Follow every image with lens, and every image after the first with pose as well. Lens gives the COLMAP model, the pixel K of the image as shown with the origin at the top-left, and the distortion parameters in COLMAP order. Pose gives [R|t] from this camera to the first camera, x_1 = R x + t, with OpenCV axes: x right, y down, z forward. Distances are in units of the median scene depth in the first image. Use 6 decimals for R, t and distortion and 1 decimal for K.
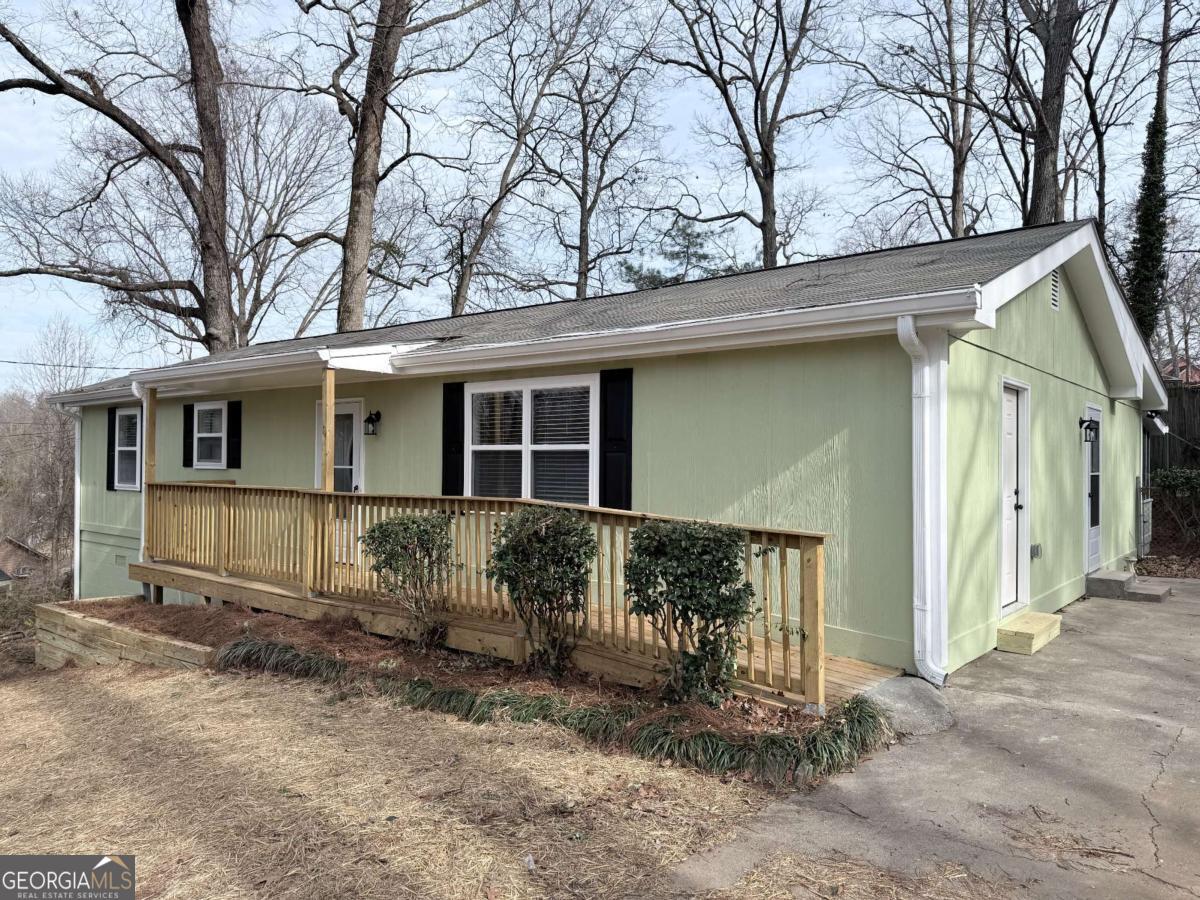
lens RADIAL K [[828.4, 0, 601.7], [0, 828.4, 455.1], [0, 0, 1]] dist [0.105180, -0.151180]
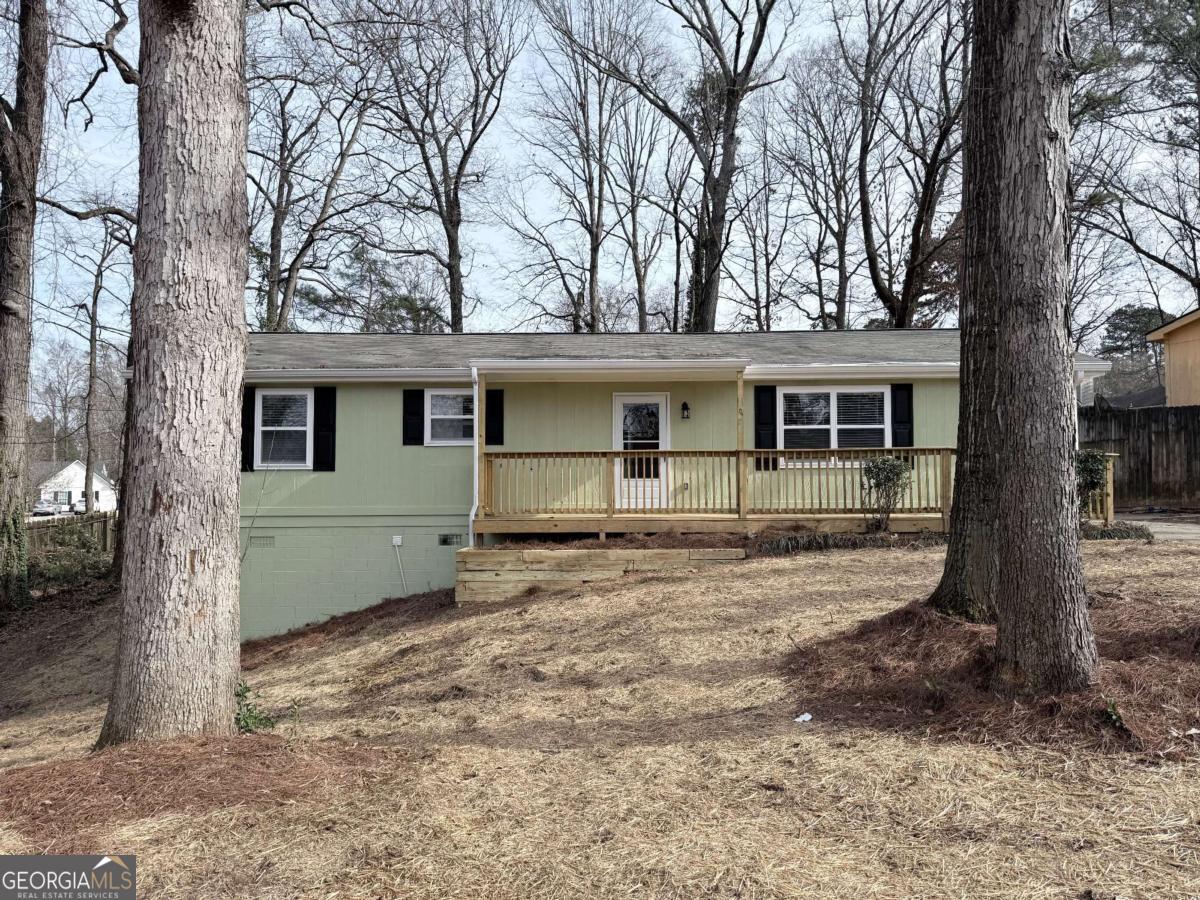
lens RADIAL K [[828.4, 0, 601.7], [0, 828.4, 455.1], [0, 0, 1]] dist [0.105180, -0.151180]
pose [[0.752344, 0.003942, 0.658758, -1.189967], [0.014120, 0.999656, -0.022107, 0.068760], [-0.658619, 0.025934, 0.752030, -0.061604]]
